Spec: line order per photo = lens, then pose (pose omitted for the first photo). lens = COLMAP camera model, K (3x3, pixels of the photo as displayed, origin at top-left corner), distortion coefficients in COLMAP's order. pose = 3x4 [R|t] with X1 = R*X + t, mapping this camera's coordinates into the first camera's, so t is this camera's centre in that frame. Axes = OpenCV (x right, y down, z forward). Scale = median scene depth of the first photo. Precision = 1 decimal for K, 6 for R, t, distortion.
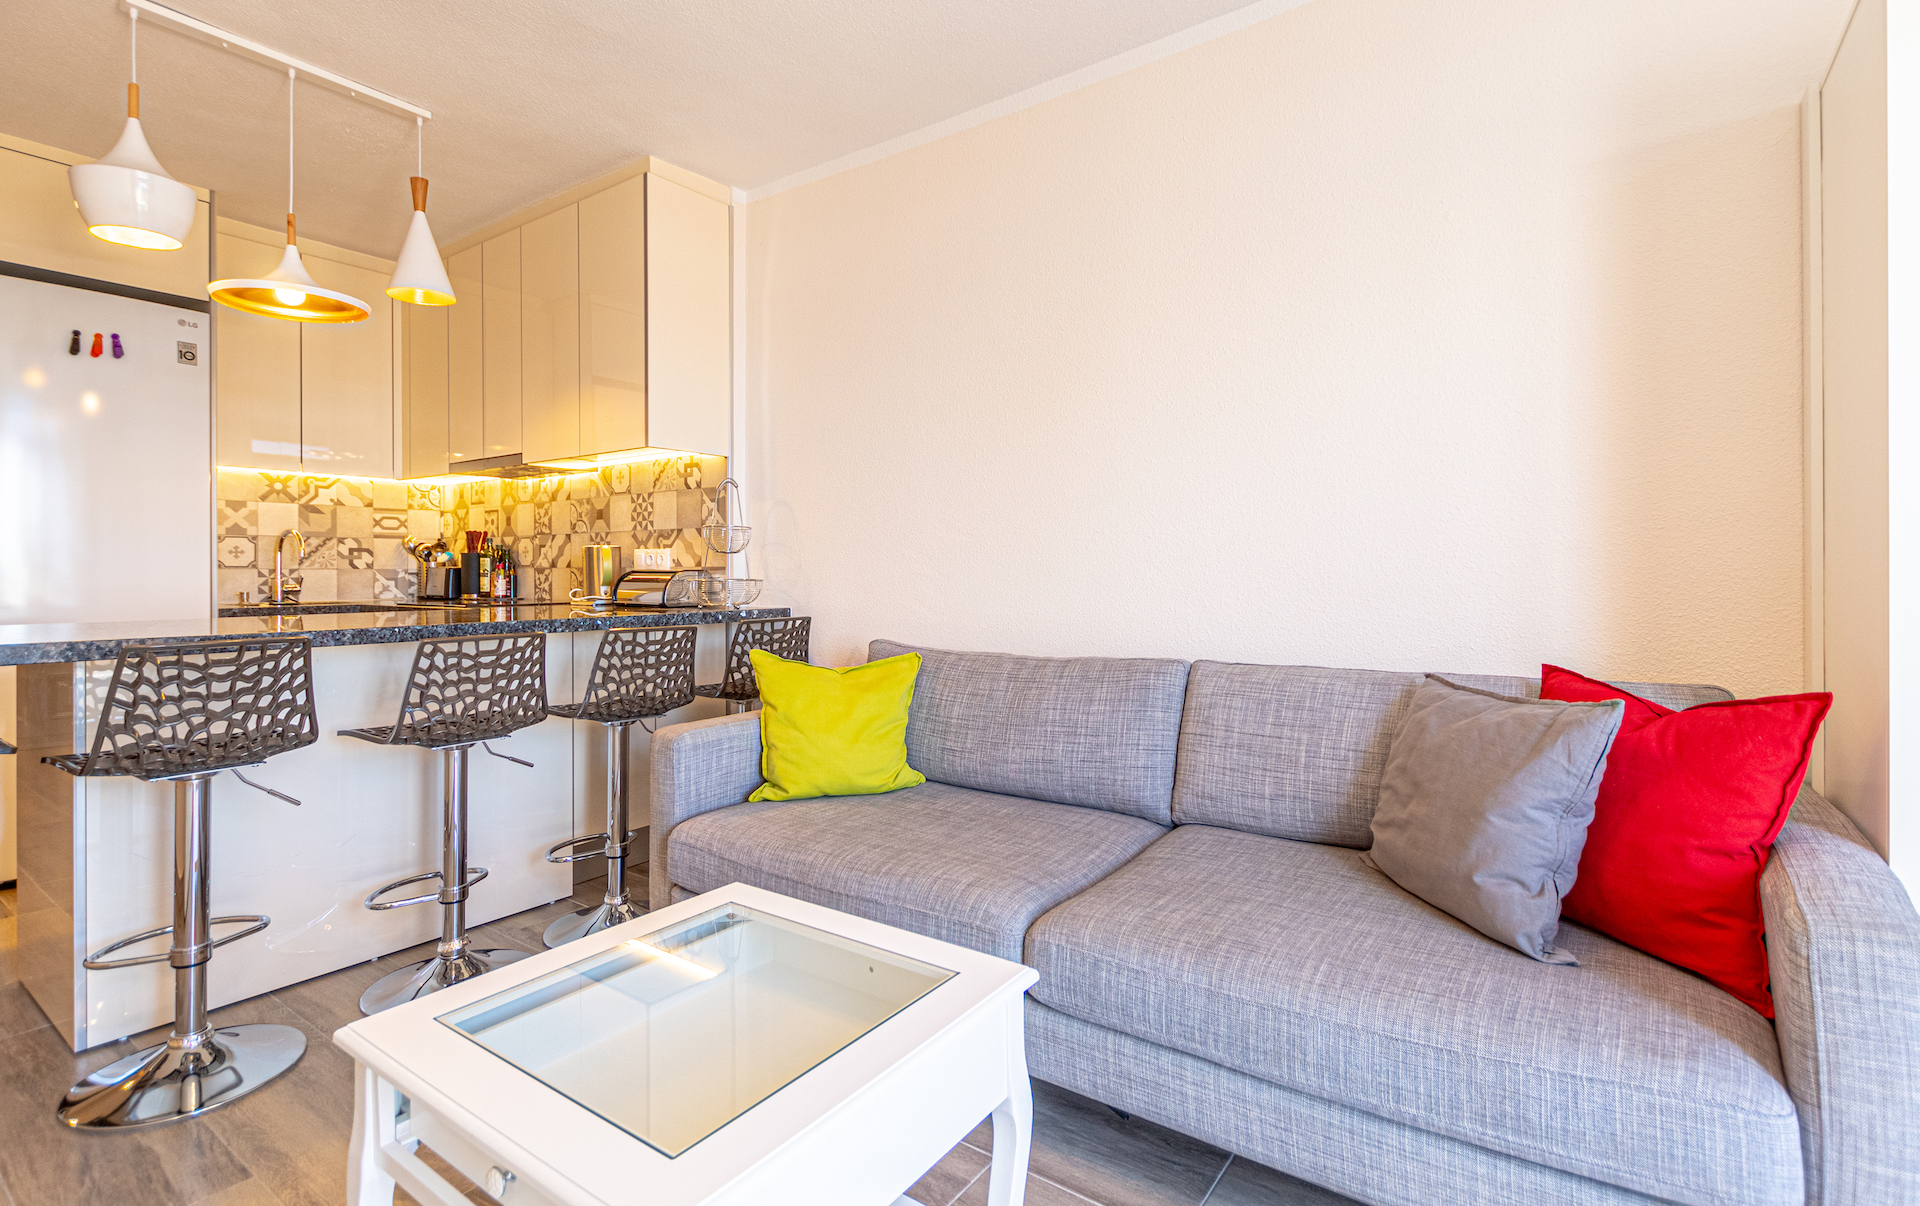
lens RADIAL K [[893.3, 0, 999.9], [0, 893.3, 578.3], [0, 0, 1]] dist [0.002193, -0.002600]
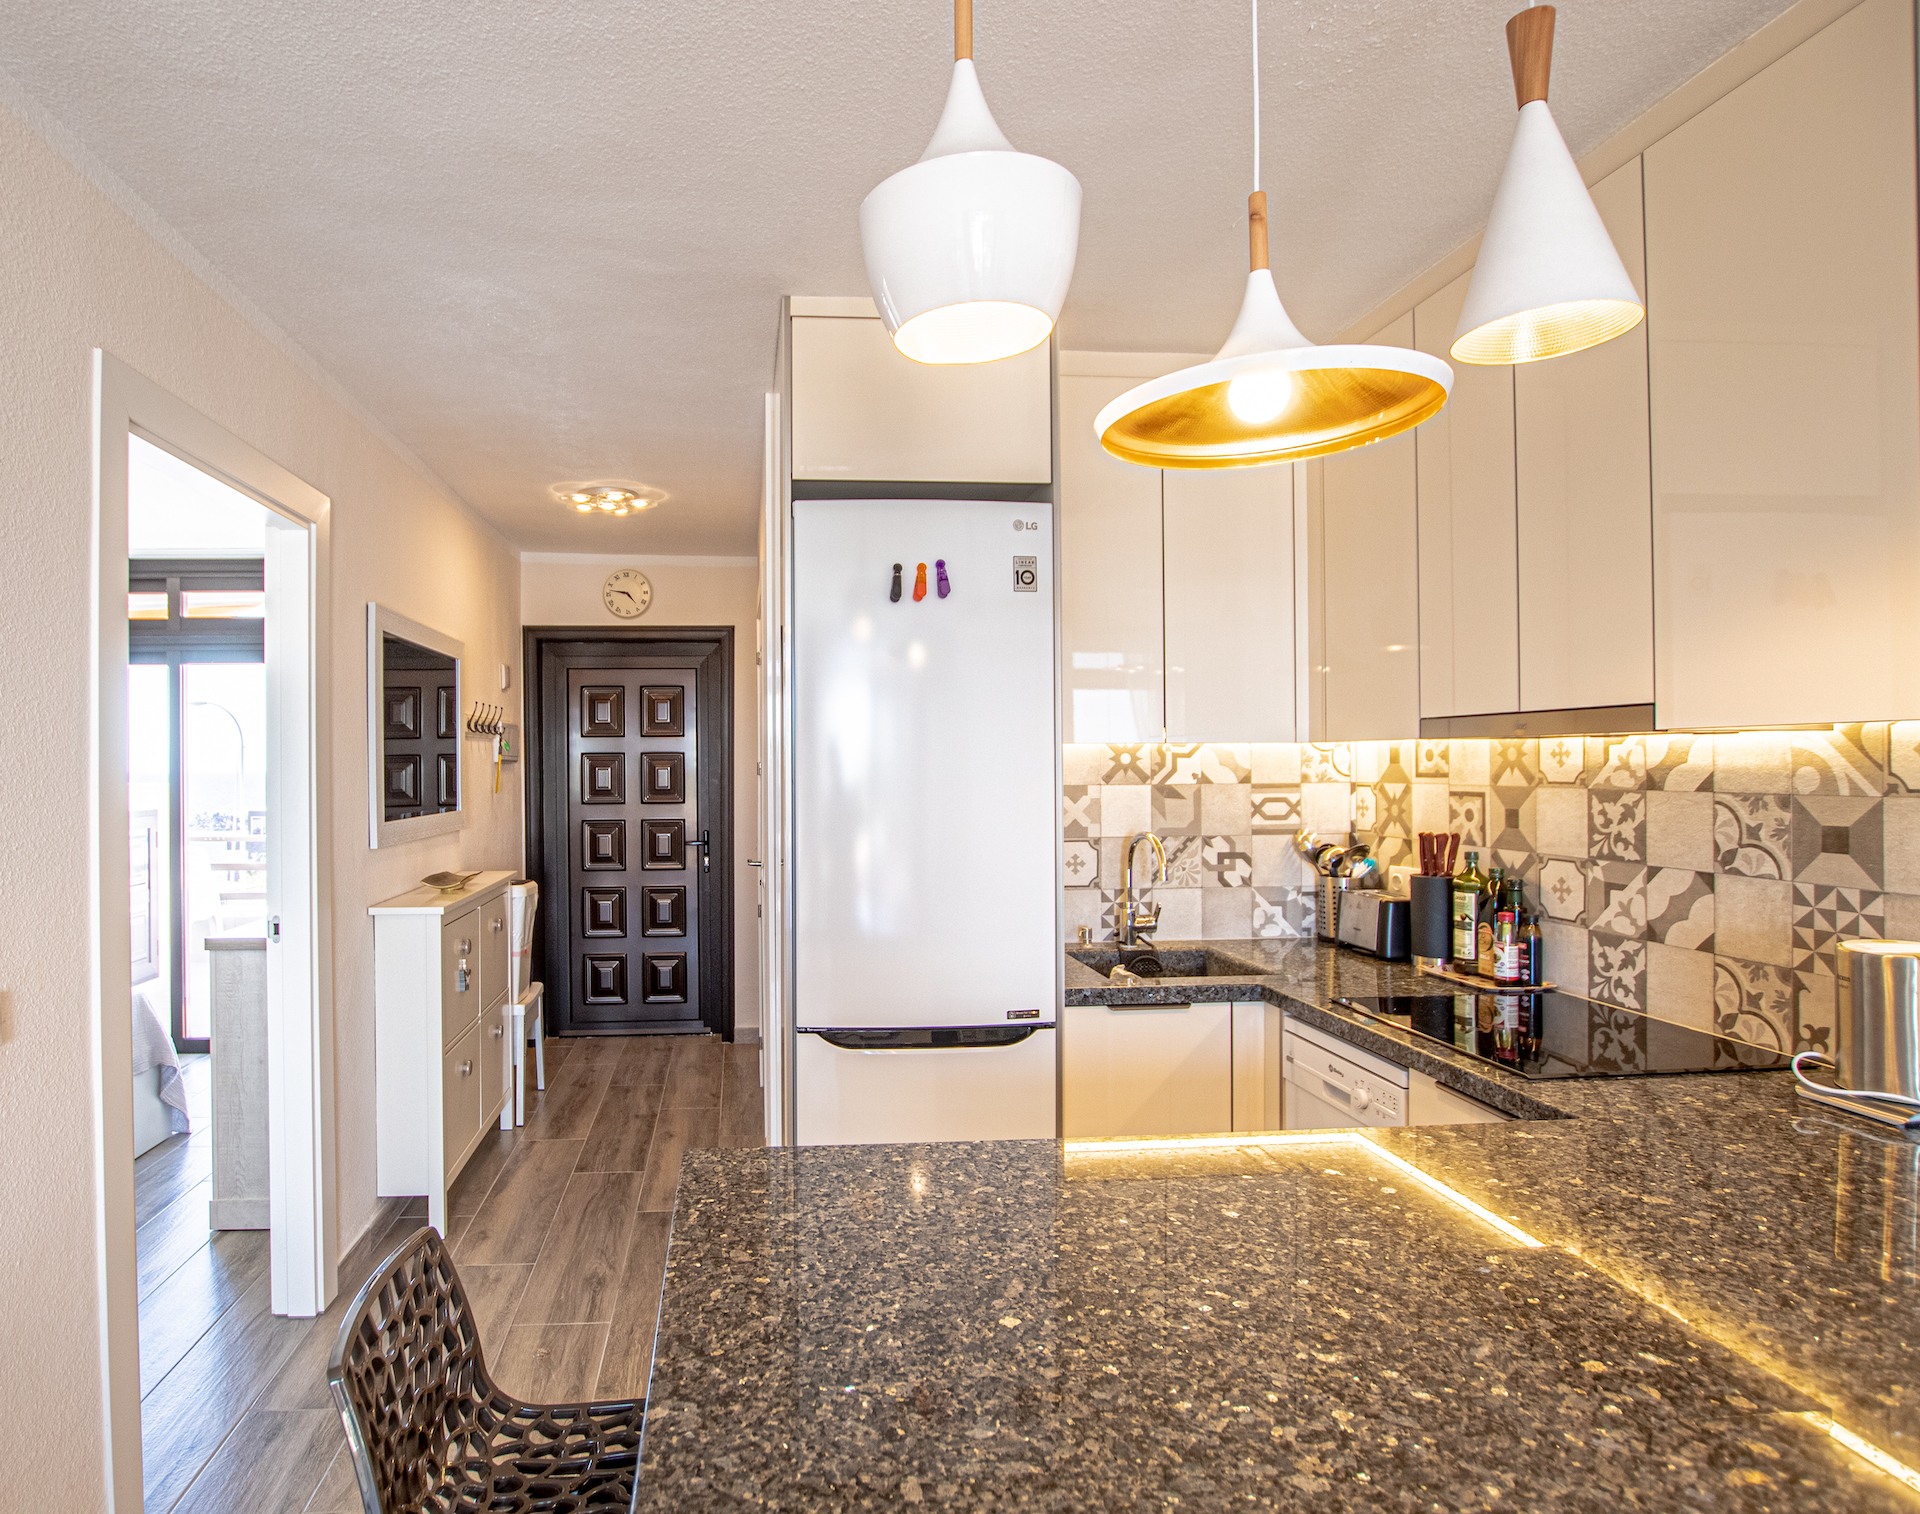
lens RADIAL K [[1071.8, 0, 821.0], [0, 1071.8, 766.1], [0, 0, 1]] dist [-0.020700, 0.001554]
pose [[0.624575, 0.000418, -0.780965, -0.425136], [0.001837, 0.999996, 0.002004, -0.122140], [0.780962, -0.002686, 0.624572, 0.432998]]
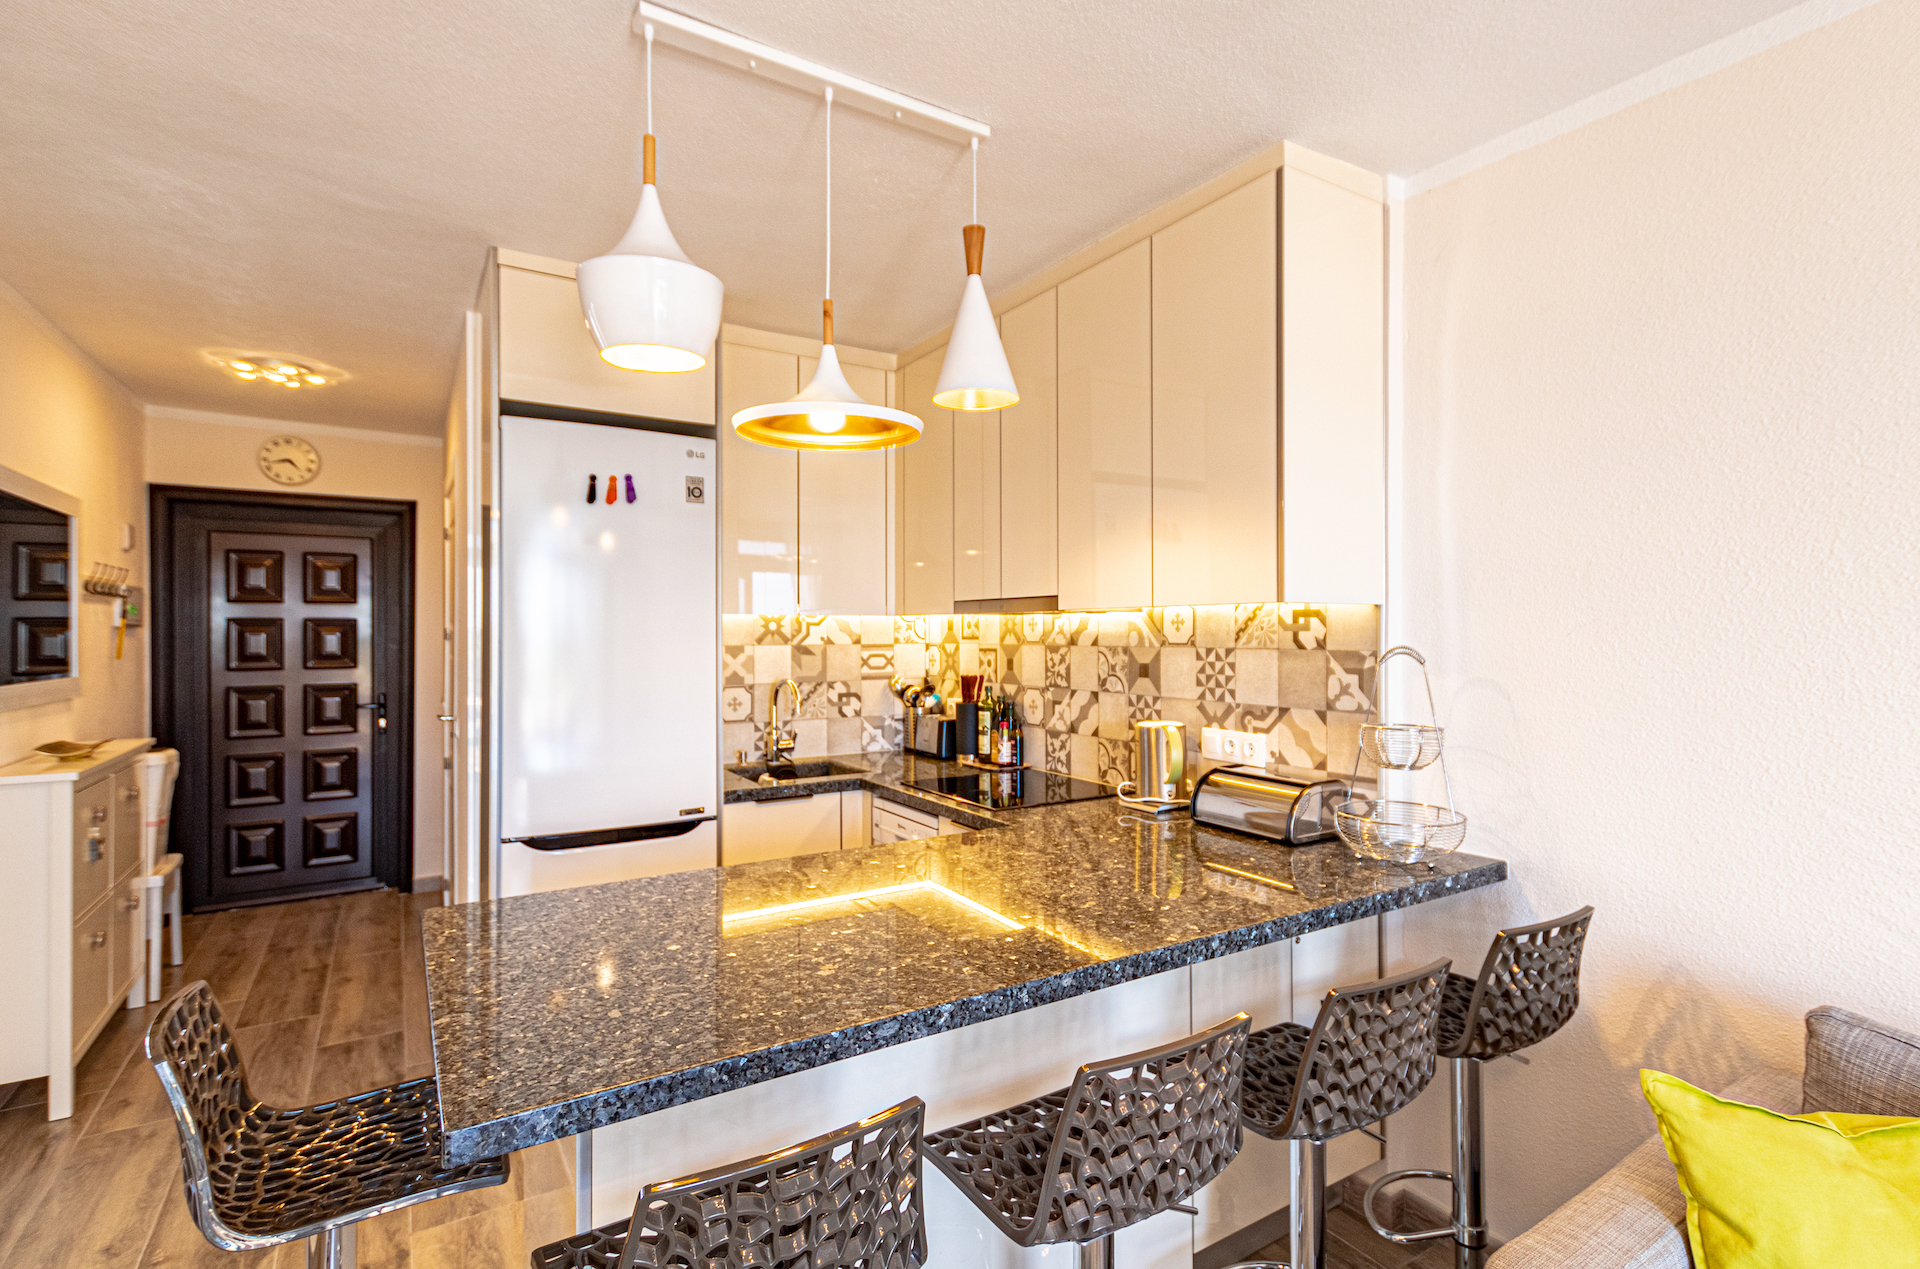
lens RADIAL K [[919.1, 0, 1017.1], [0, 919.1, 627.9], [0, 0, 1]] dist [0.011992, -0.005274]
pose [[0.928313, -0.001244, -0.371799, -0.307790], [-0.001522, 0.999973, -0.007146, -0.116949], [0.371798, 0.007200, 0.928286, 0.310166]]
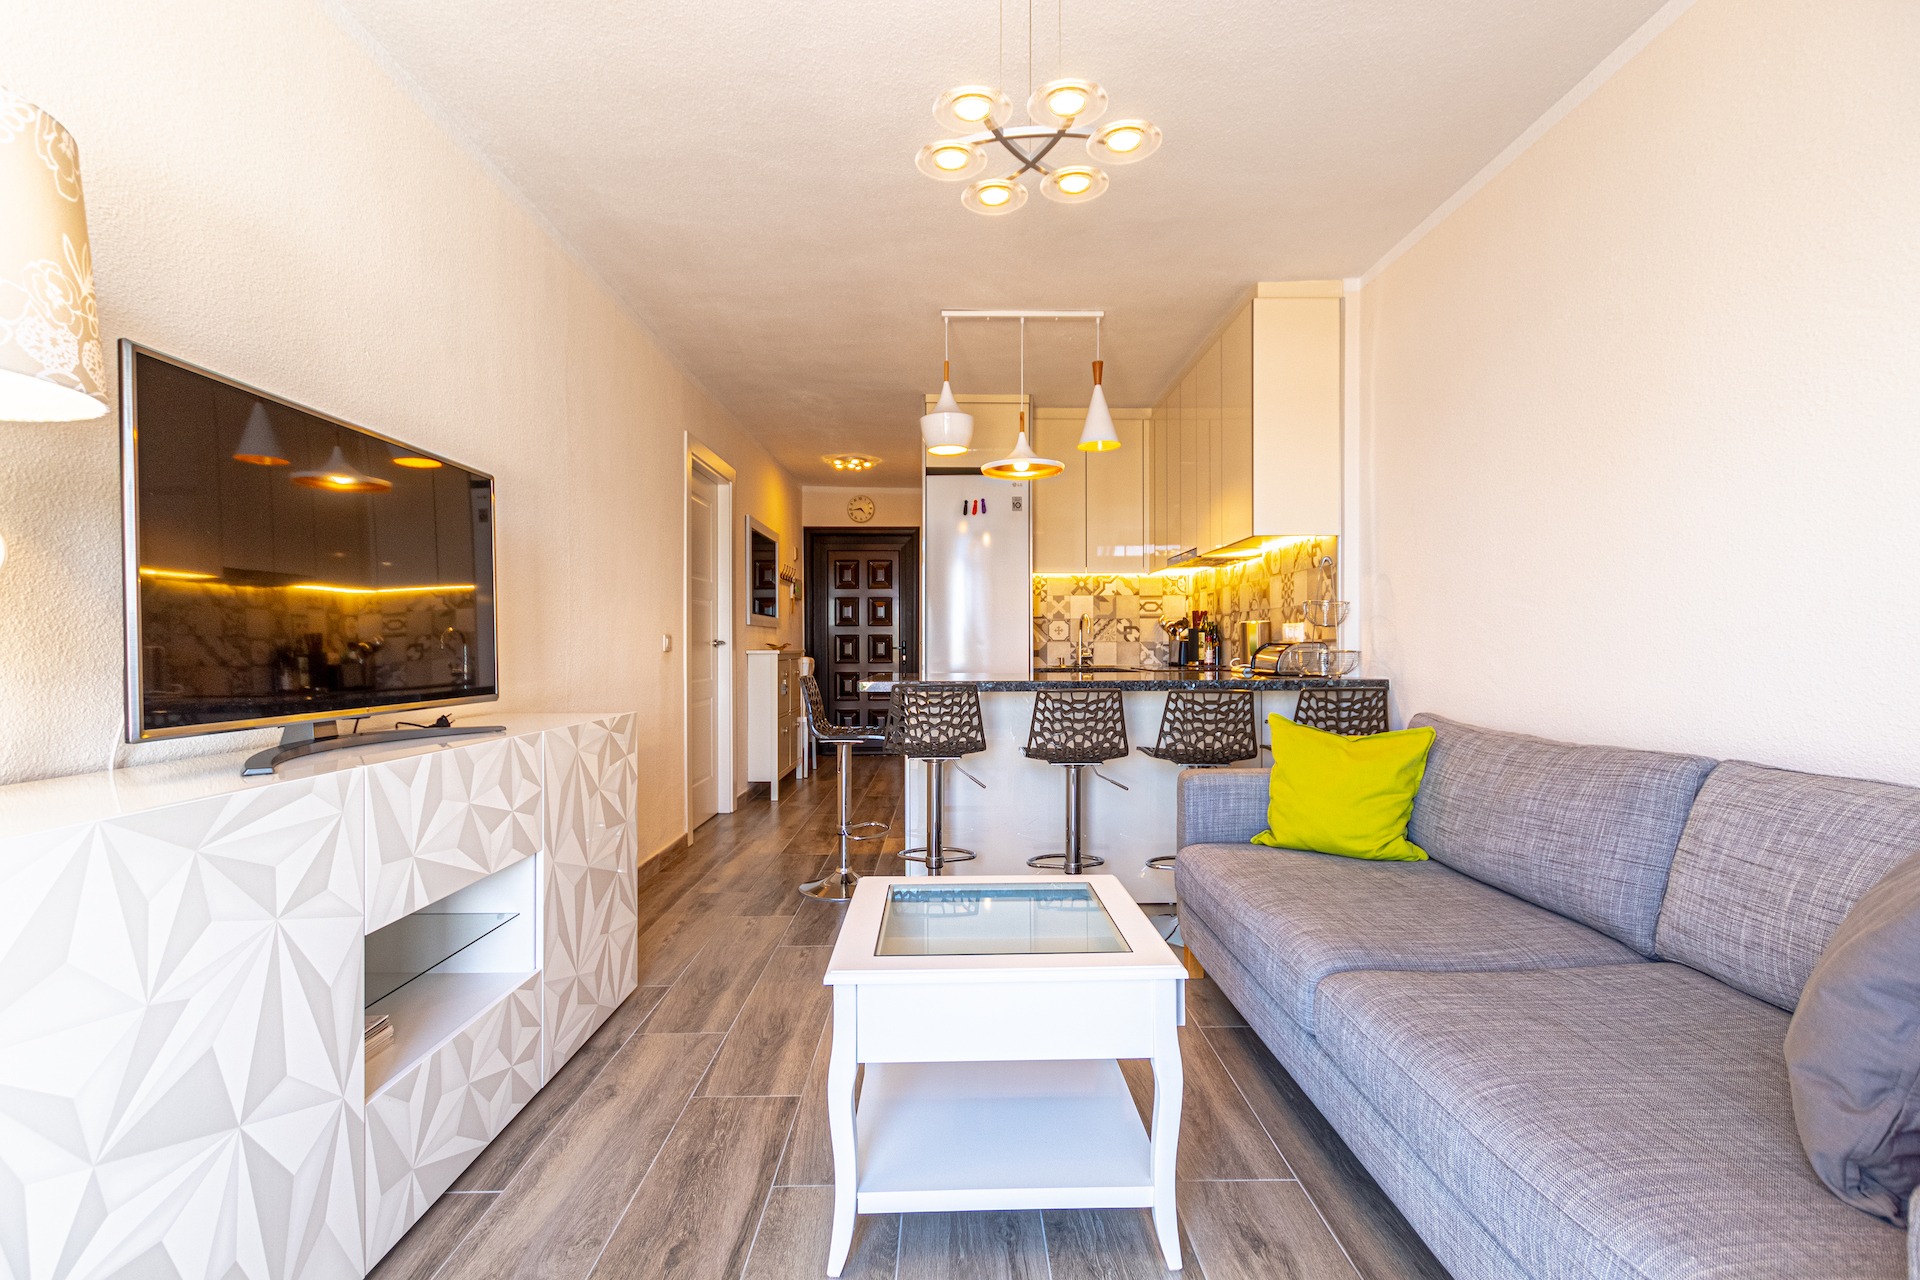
lens RADIAL K [[919.1, 0, 951.9], [0, 919.1, 645.6], [0, 0, 1]] dist [0.011992, -0.005274]
pose [[0.562690, 0.000375, -0.826668, 0.351000], [-0.003902, 0.999990, -0.002202, -0.000816], [0.826659, 0.004465, 0.562686, 0.006315]]
